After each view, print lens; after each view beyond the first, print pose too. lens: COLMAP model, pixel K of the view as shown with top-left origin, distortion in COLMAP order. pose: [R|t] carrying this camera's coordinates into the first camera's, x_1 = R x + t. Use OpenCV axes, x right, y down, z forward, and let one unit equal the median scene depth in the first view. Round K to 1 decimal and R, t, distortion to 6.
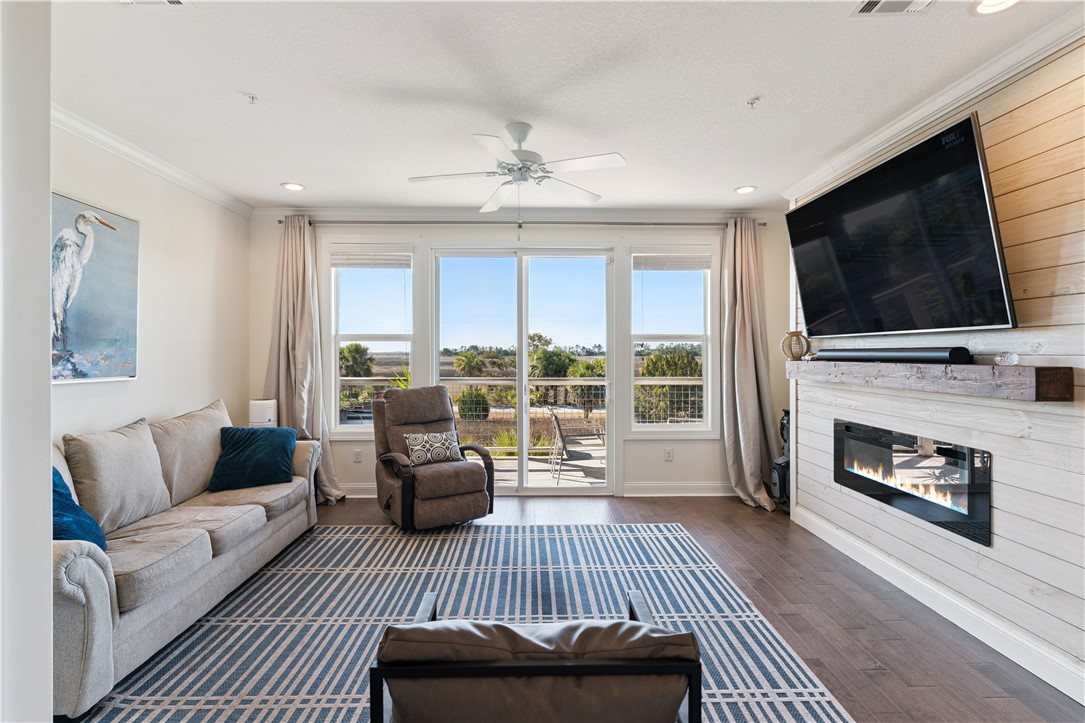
lens RADIAL K [[525.4, 0, 540.6], [0, 525.4, 352.8], [0, 0, 1]] dist [-0.001956, -0.000163]
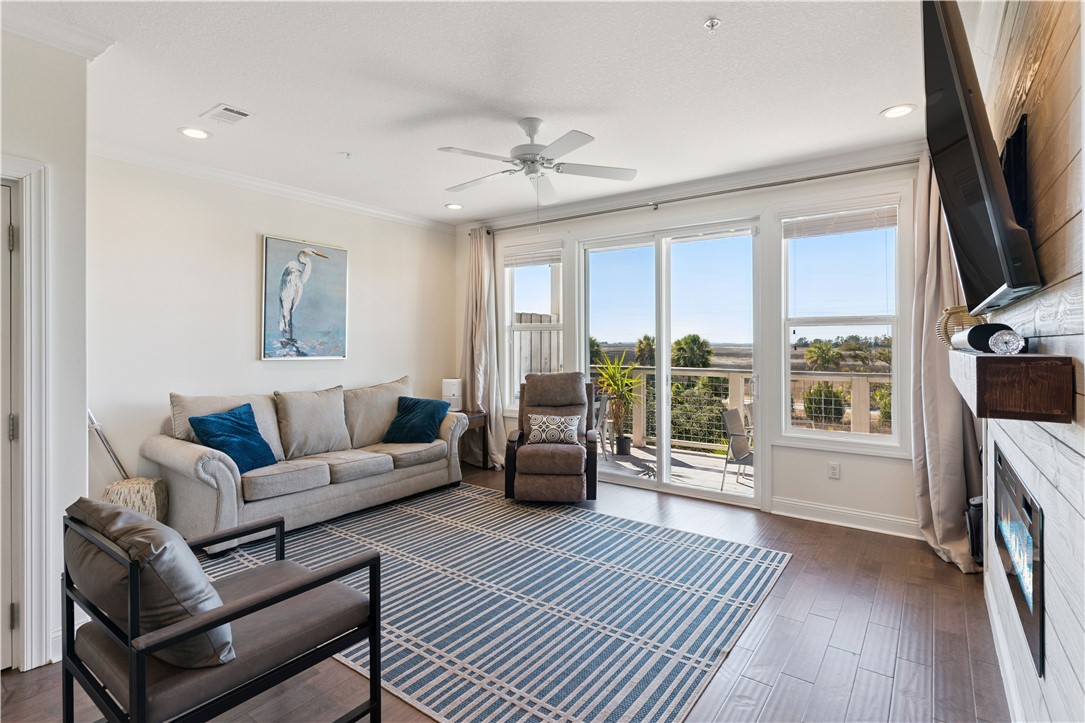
lens RADIAL K [[532.7, 0, 540.6], [0, 532.7, 343.3], [0, 0, 1]] dist [-0.002637, -0.000097]
pose [[0.792797, -0.000204, -0.609486, 0.479140], [-0.000858, 0.999999, -0.001451, 0.007804], [0.609486, 0.001674, 0.792795, 0.136317]]
